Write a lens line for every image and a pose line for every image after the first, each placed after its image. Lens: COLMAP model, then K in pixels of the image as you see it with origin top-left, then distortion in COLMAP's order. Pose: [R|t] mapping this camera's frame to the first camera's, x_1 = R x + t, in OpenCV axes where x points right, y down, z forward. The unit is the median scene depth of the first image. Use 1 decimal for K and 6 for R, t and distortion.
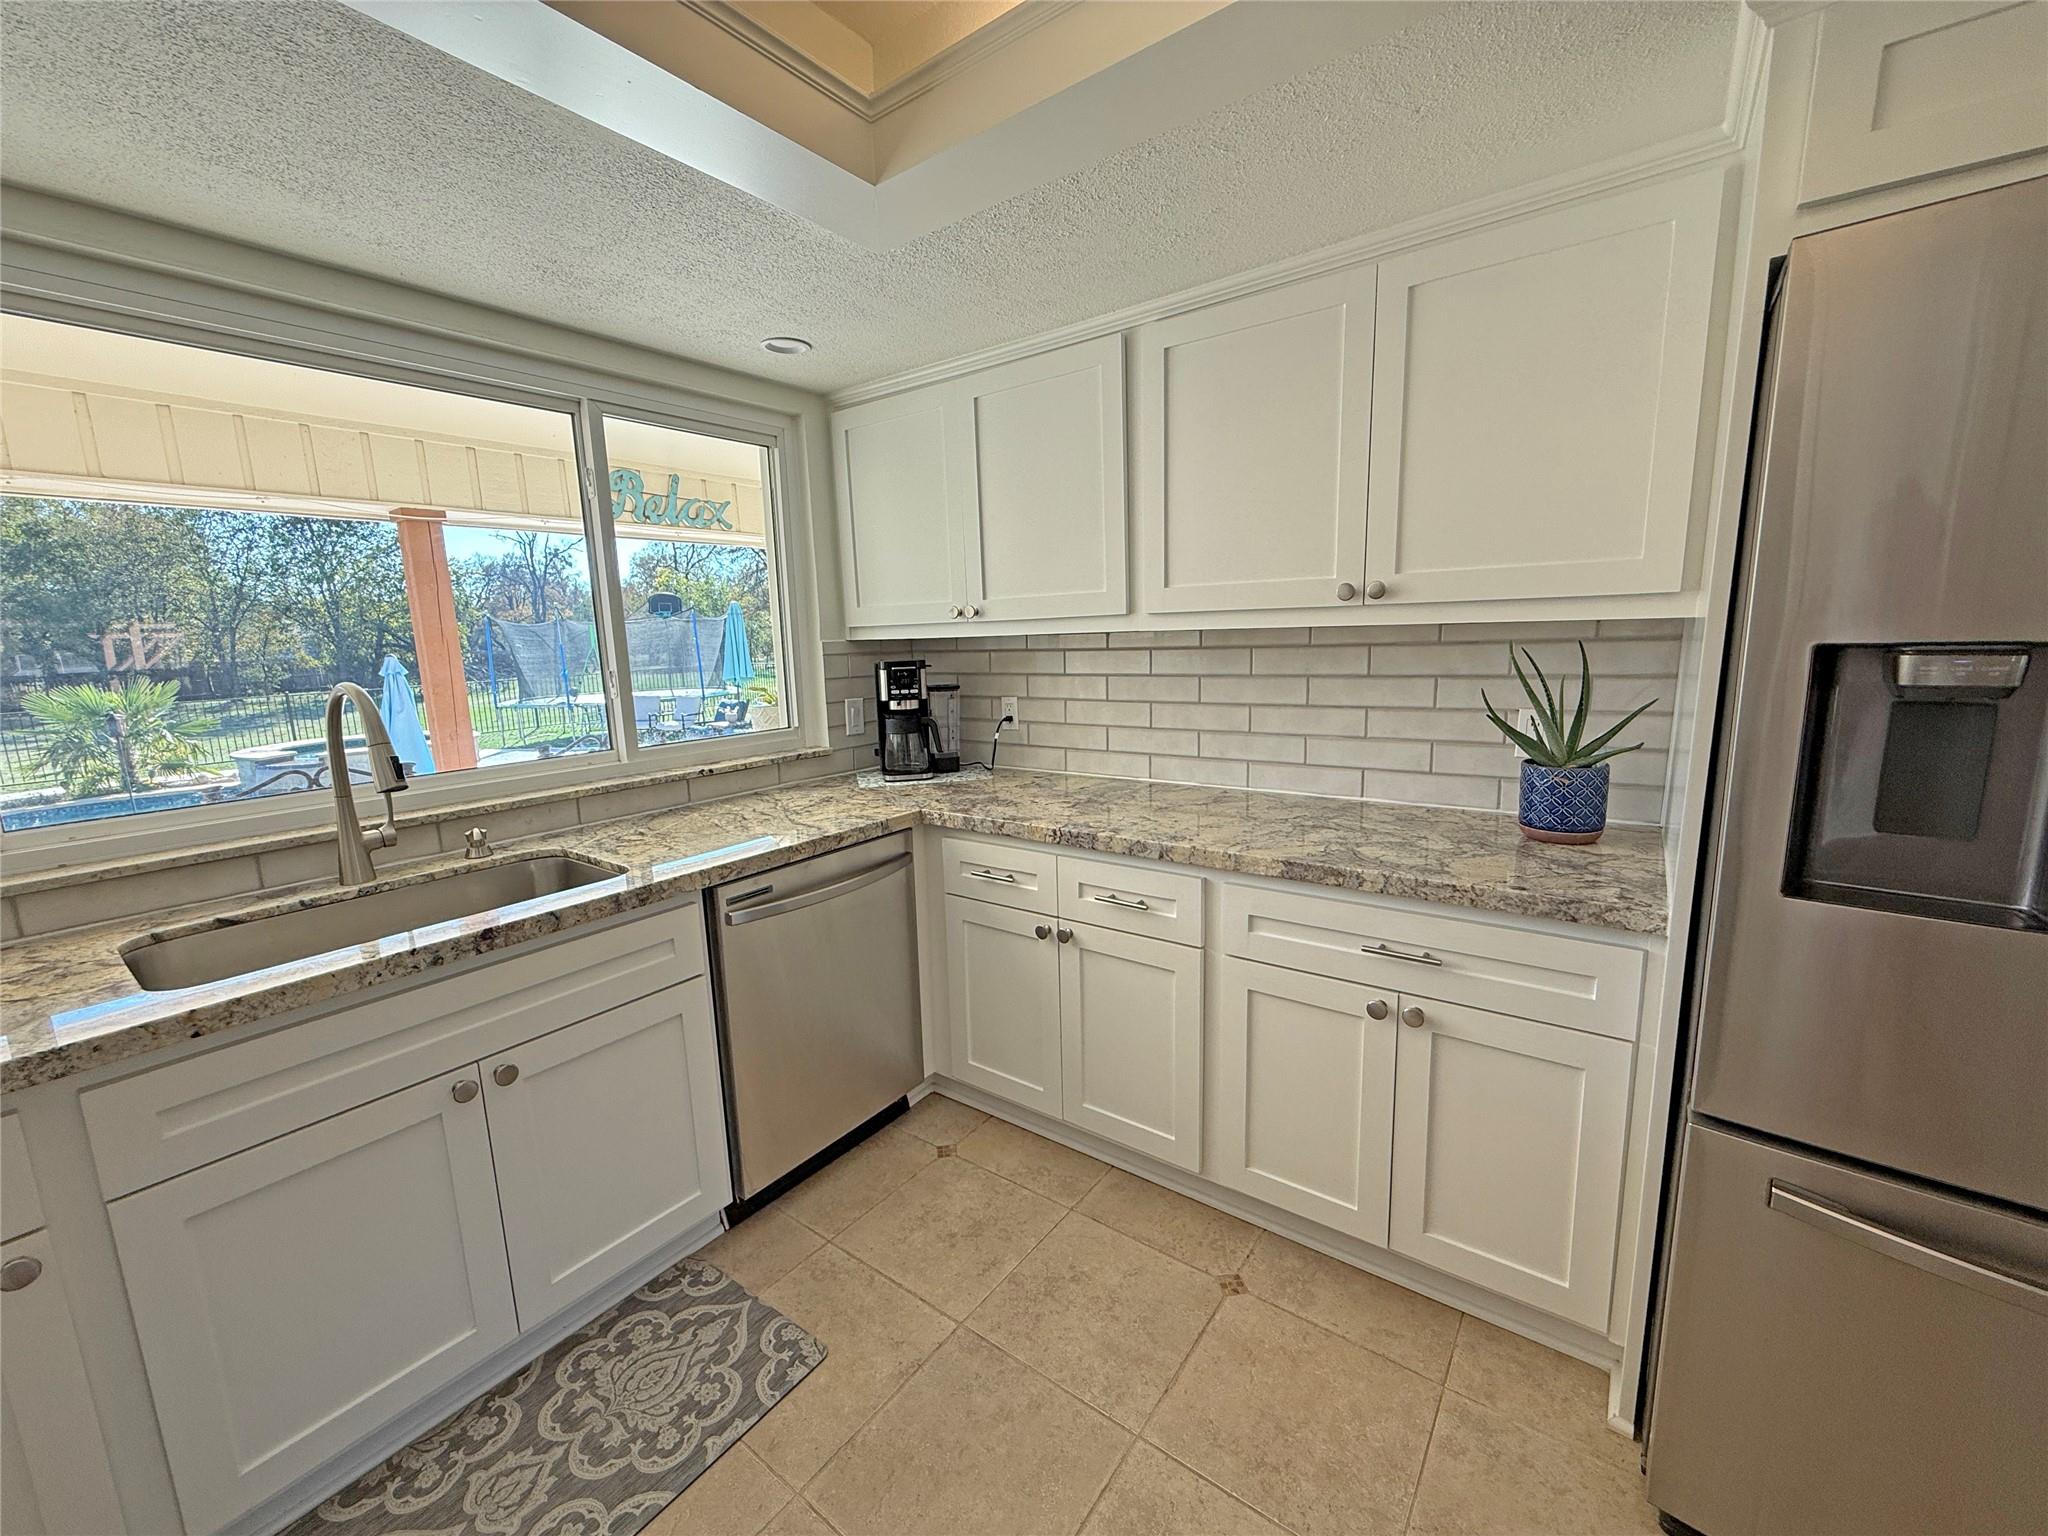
lens RADIAL K [[816.1, 0, 1019.5], [0, 816.1, 770.5], [0, 0, 1]] dist [0.000401, -0.000243]
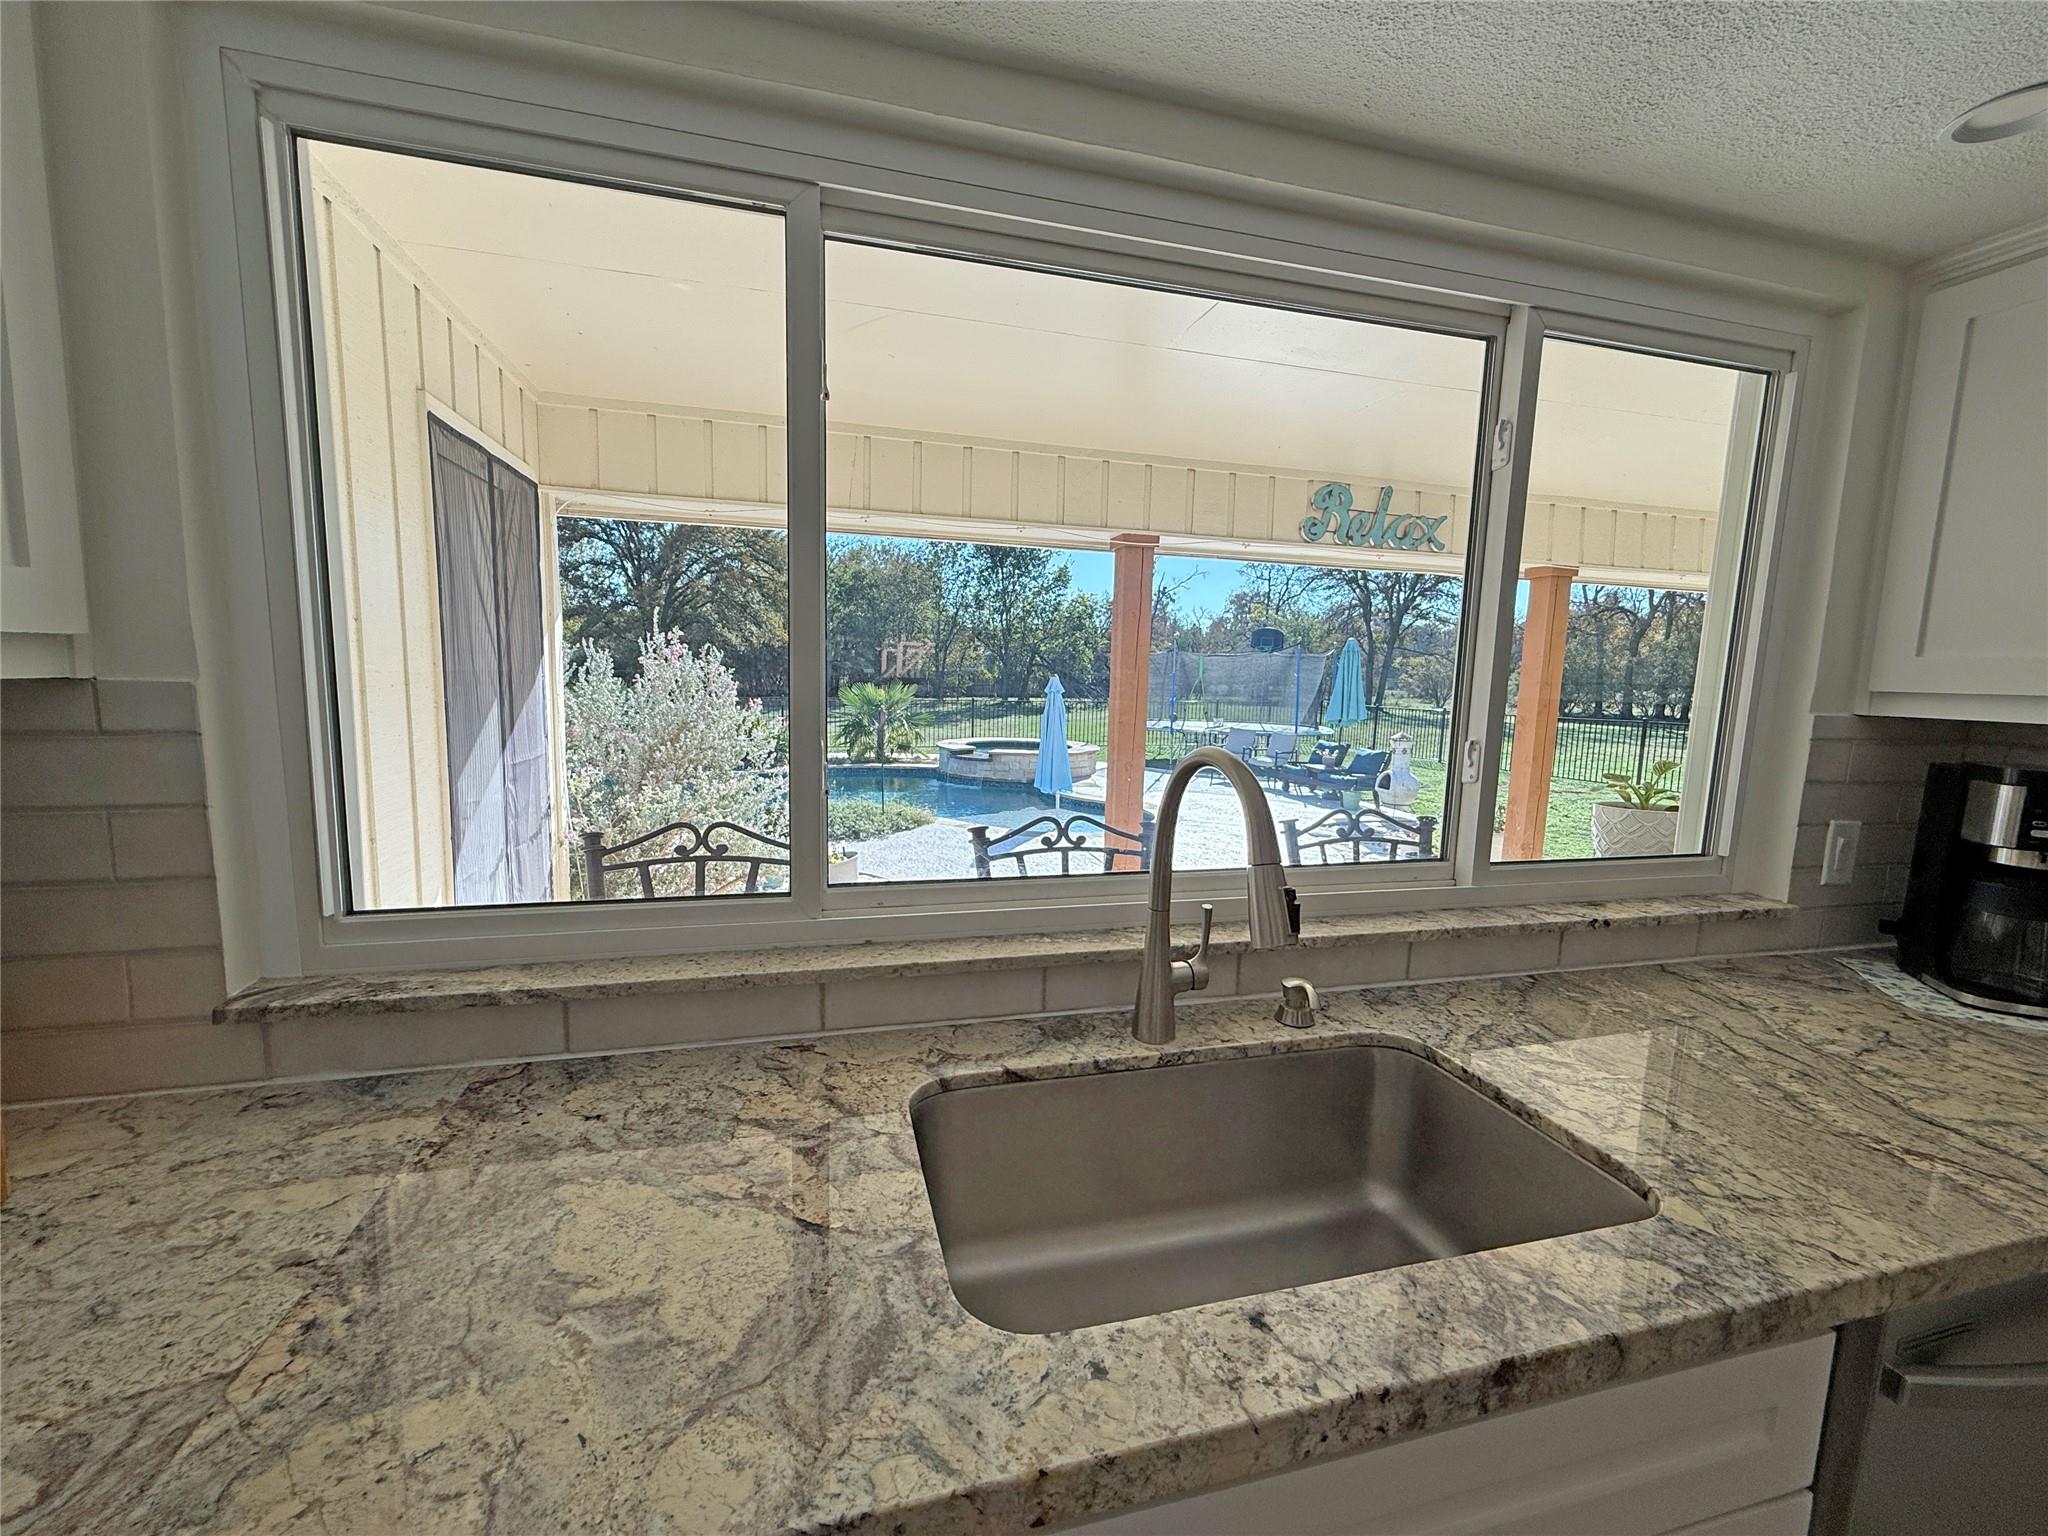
lens RADIAL K [[816.1, 0, 1023.2], [0, 816.1, 773.2], [0, 0, 1]] dist [0.000401, -0.000243]
pose [[0.786945, 0.131086, -0.602938, -0.326889], [-0.155372, 0.987784, 0.011967, -0.042060], [0.597141, 0.084262, 0.797698, 0.242846]]
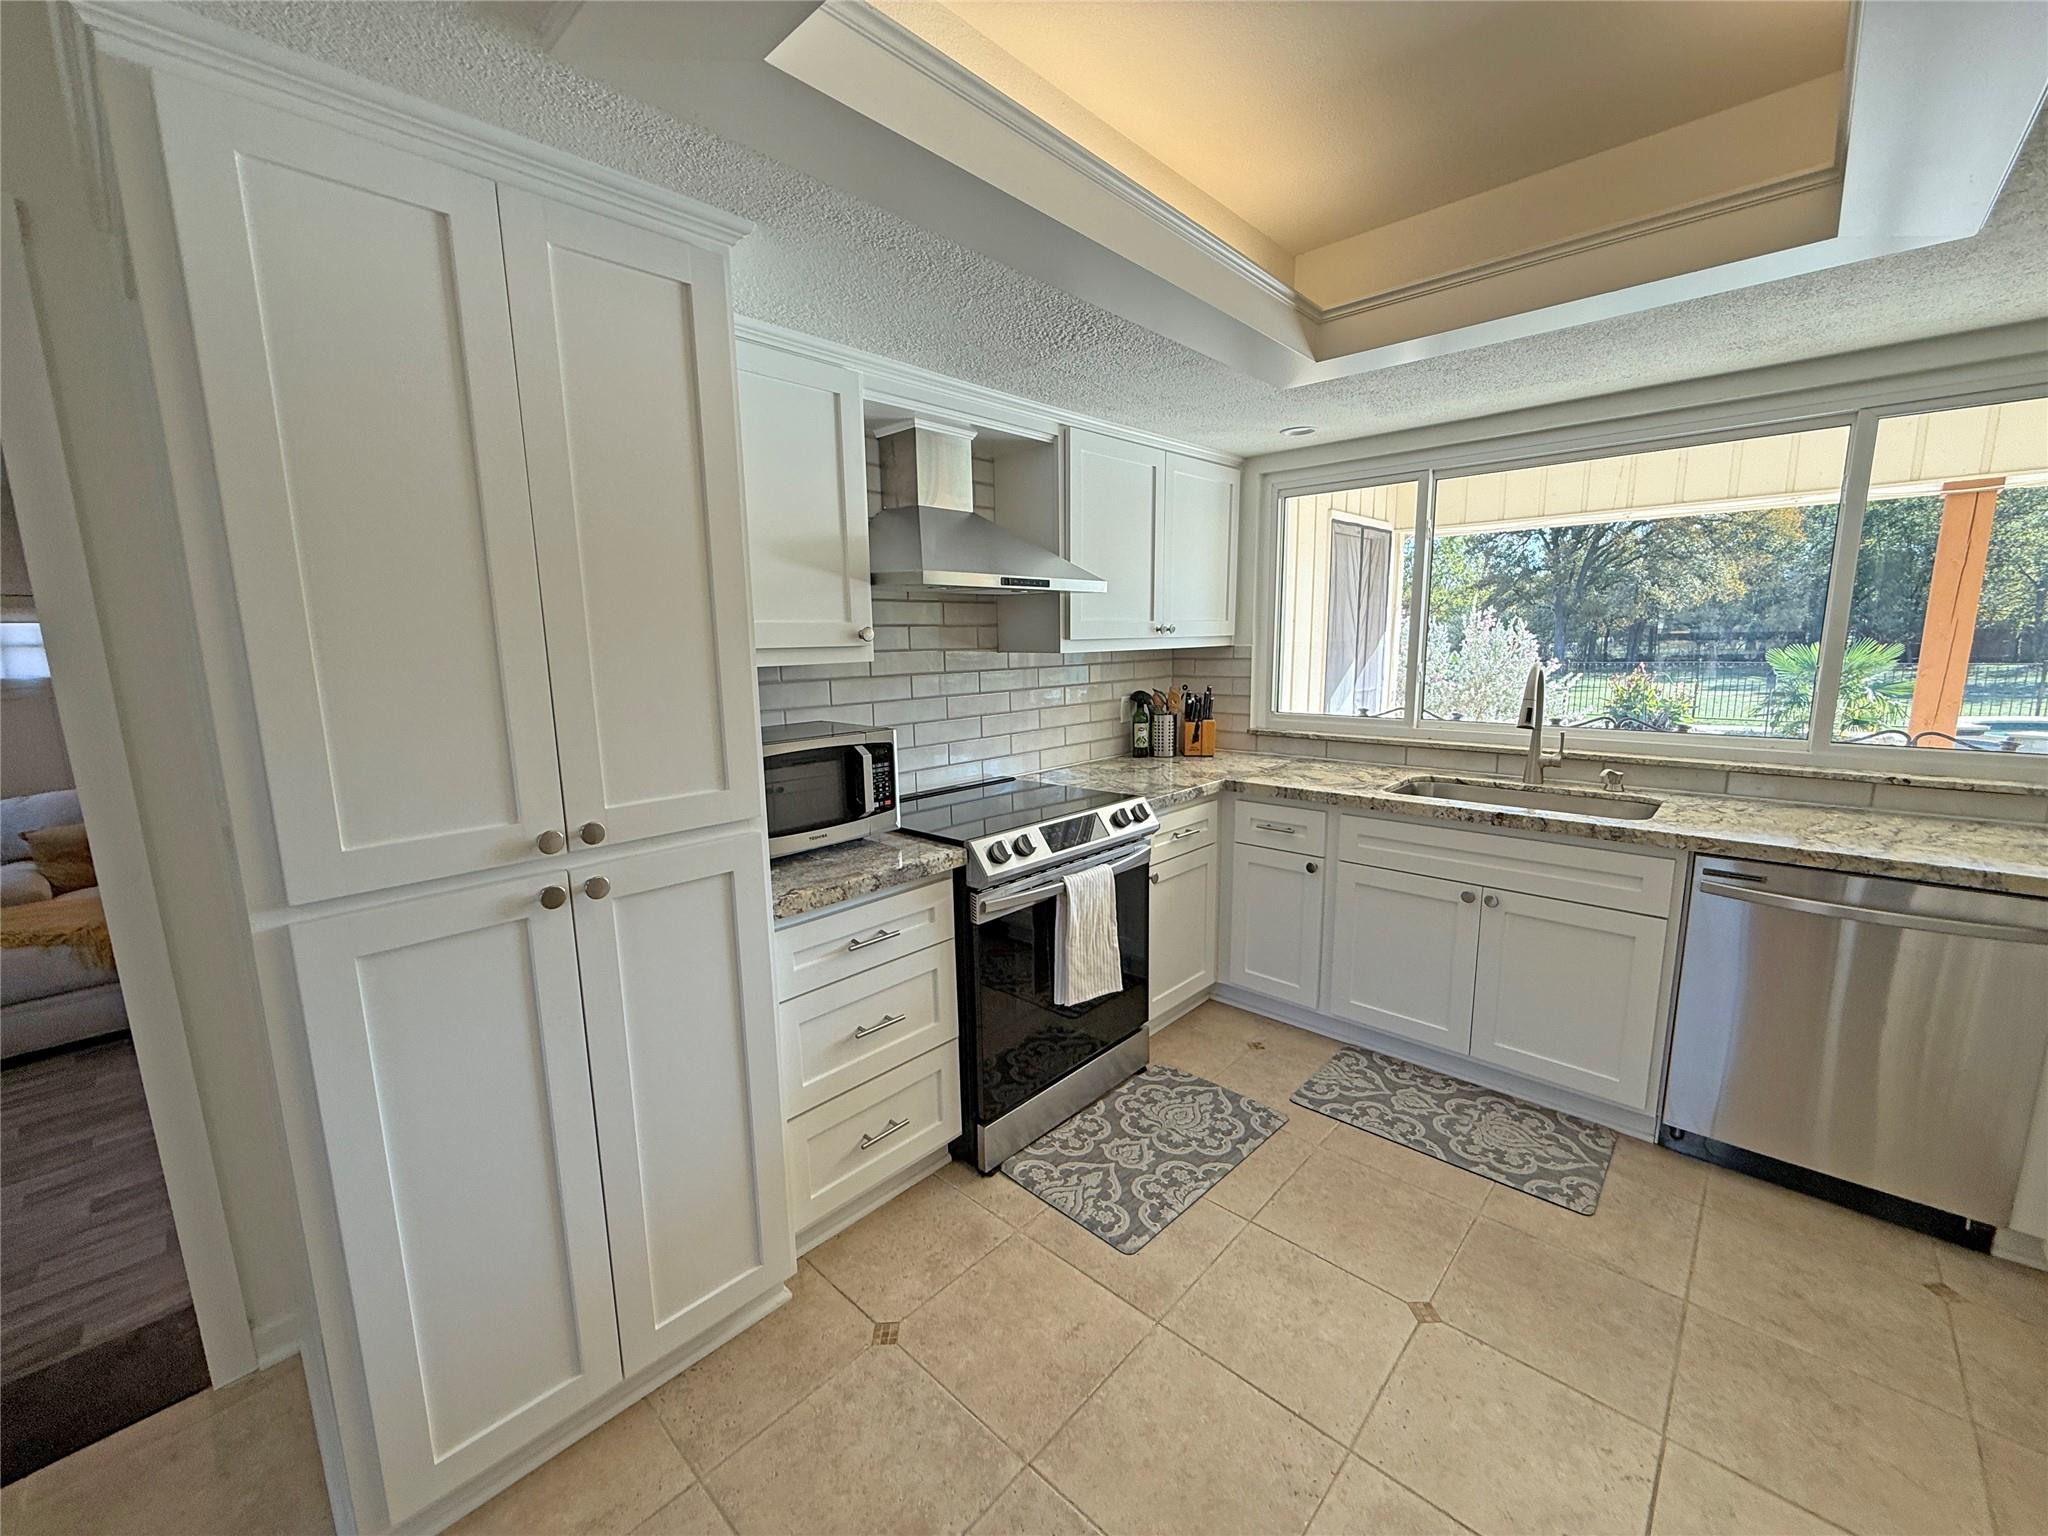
lens RADIAL K [[816.1, 0, 1019.0], [0, 816.1, 766.9], [0, 0, 1]] dist [0.000401, -0.000243]
pose [[-0.108918, 0.193881, -0.974960, 0.561286], [-0.145727, 0.967084, 0.208595, -0.054352], [0.983311, 0.164797, -0.077079, 0.067448]]
